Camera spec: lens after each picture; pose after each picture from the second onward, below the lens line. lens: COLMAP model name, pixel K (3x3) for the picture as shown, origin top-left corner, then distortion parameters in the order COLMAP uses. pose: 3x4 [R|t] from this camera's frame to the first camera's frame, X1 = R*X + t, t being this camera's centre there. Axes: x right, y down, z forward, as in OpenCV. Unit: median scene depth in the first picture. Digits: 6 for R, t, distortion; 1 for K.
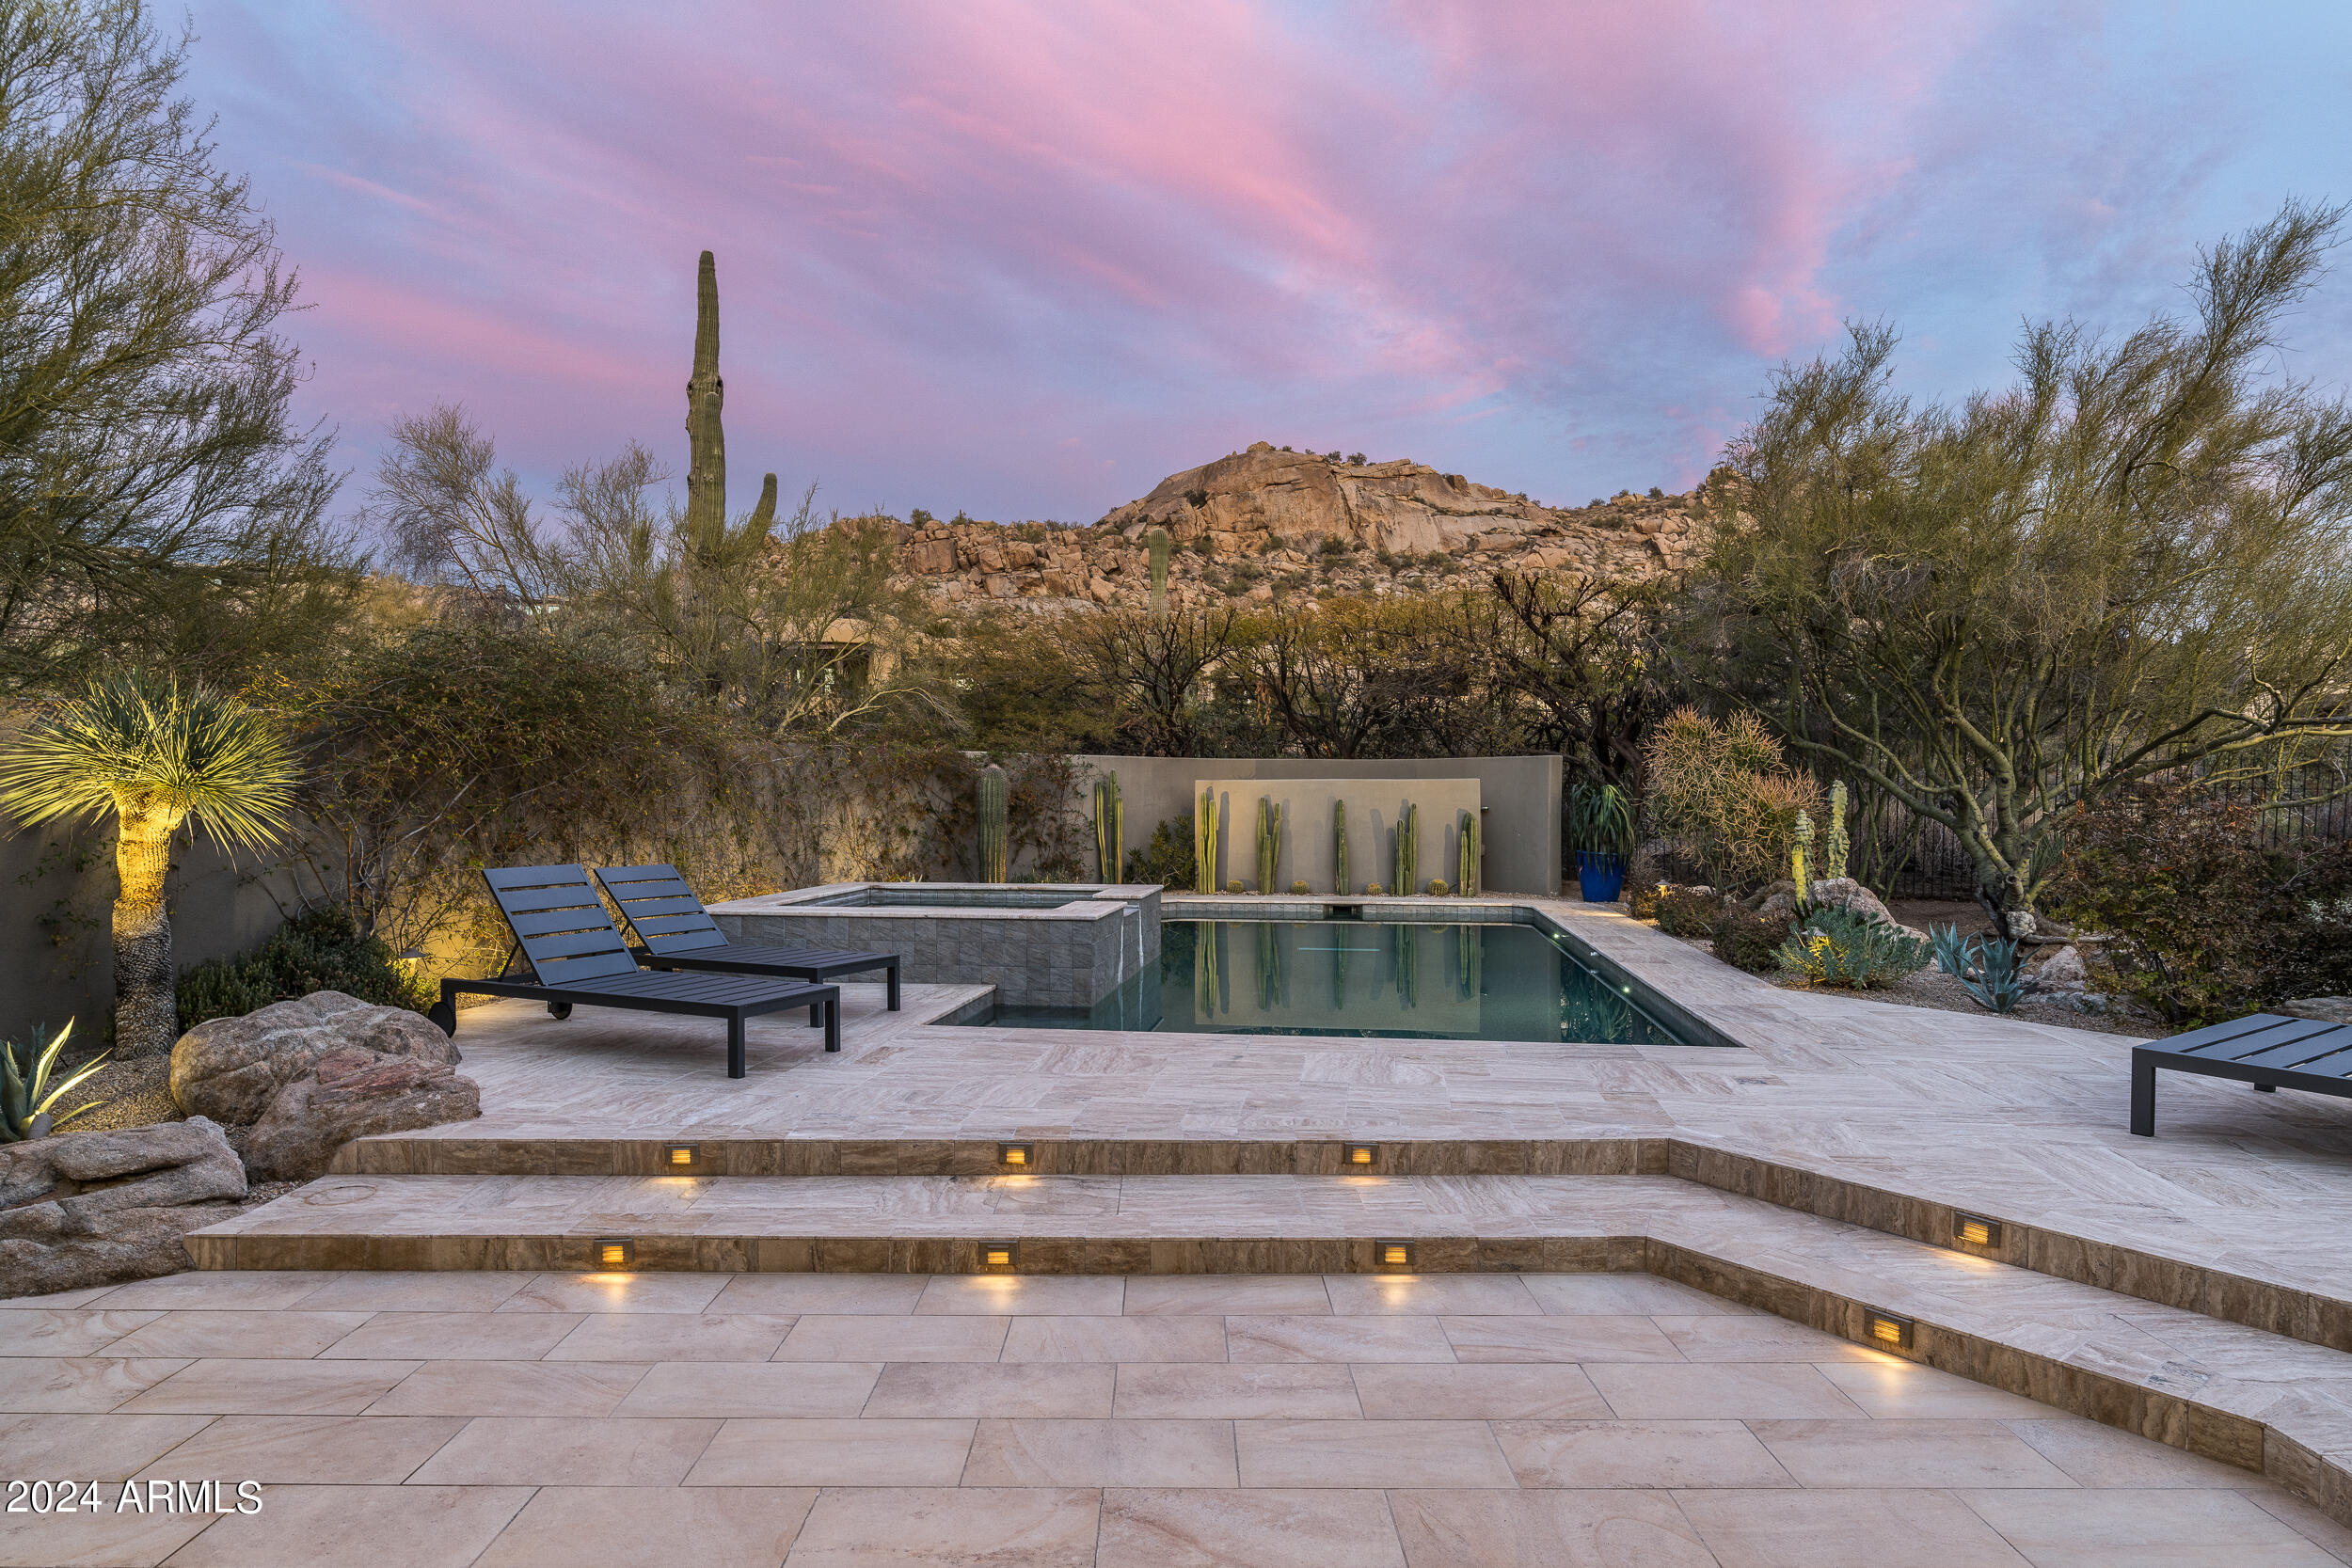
lens RADIAL K [[1270.7, 0, 1175.4], [0, 1270.7, 812.4], [0, 0, 1]] dist [-0.004413, 0.000735]
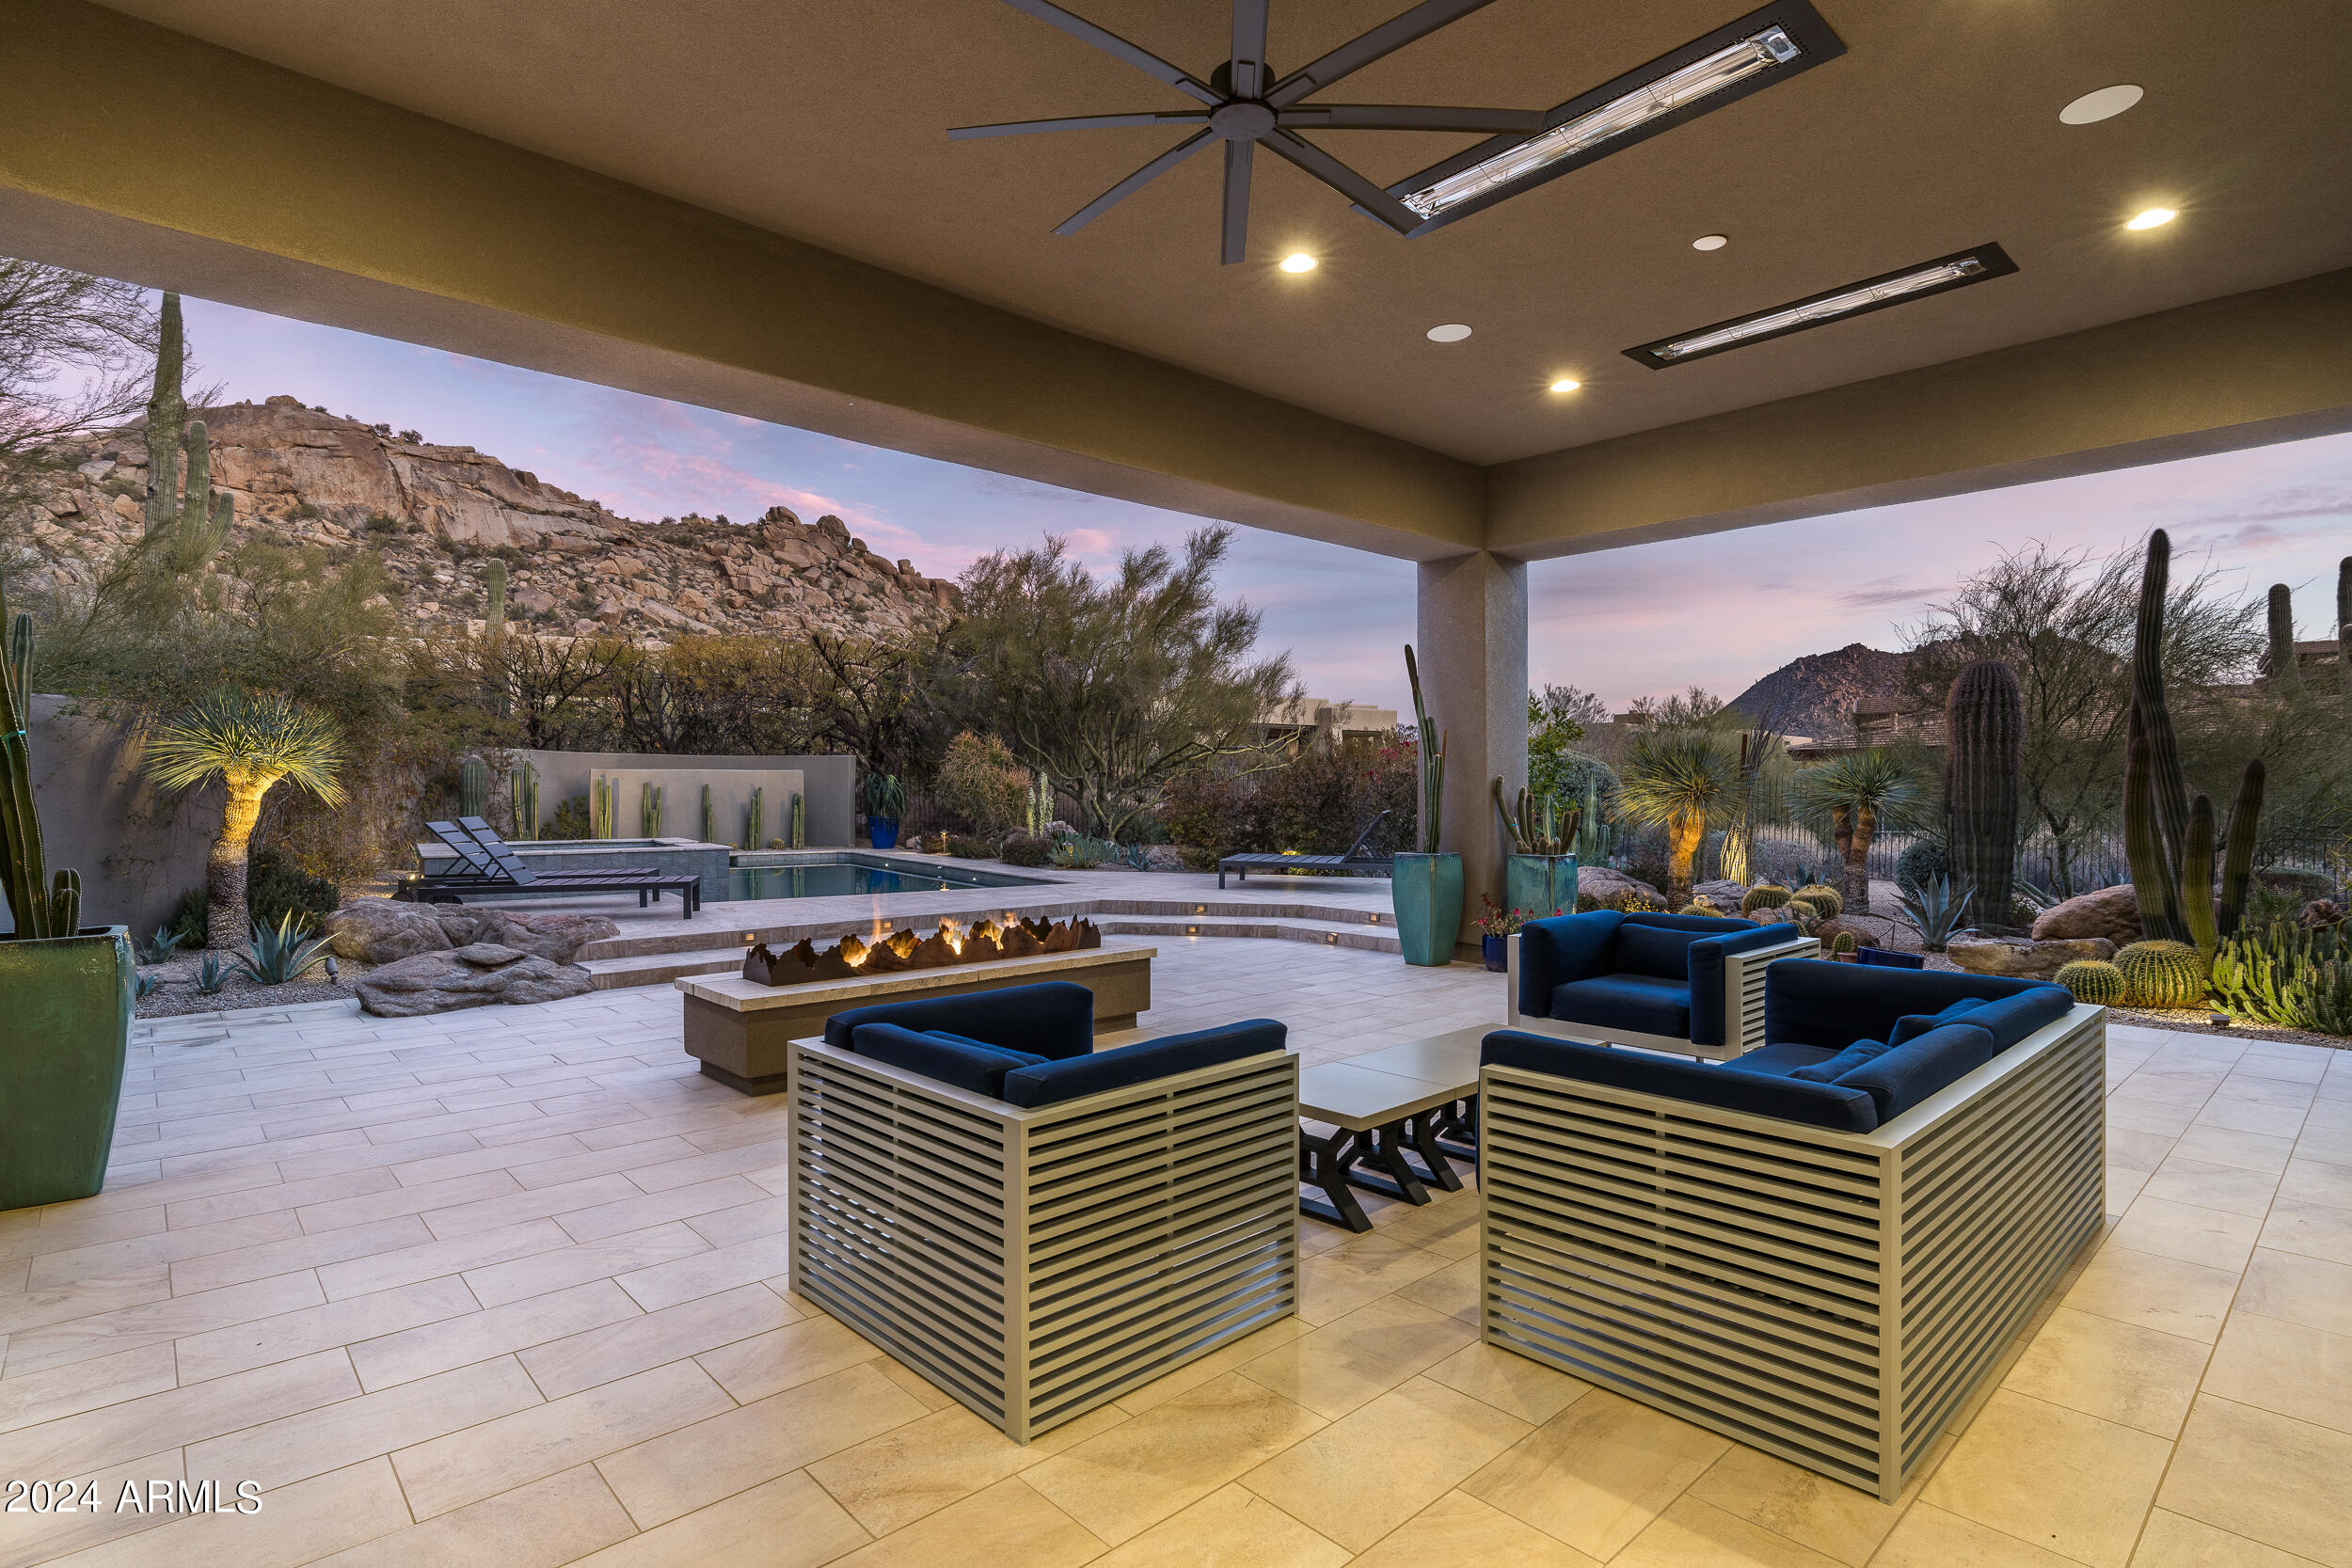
lens RADIAL K [[1139.2, 0, 1167.2], [0, 1139.2, 792.2], [0, 0, 1]] dist [-0.001936, 0.000426]
pose [[0.739358, -0.003320, 0.673304, -0.335912], [0.010491, 0.999923, -0.006590, 0.012265], [-0.673230, 0.011936, 0.739336, -0.265727]]
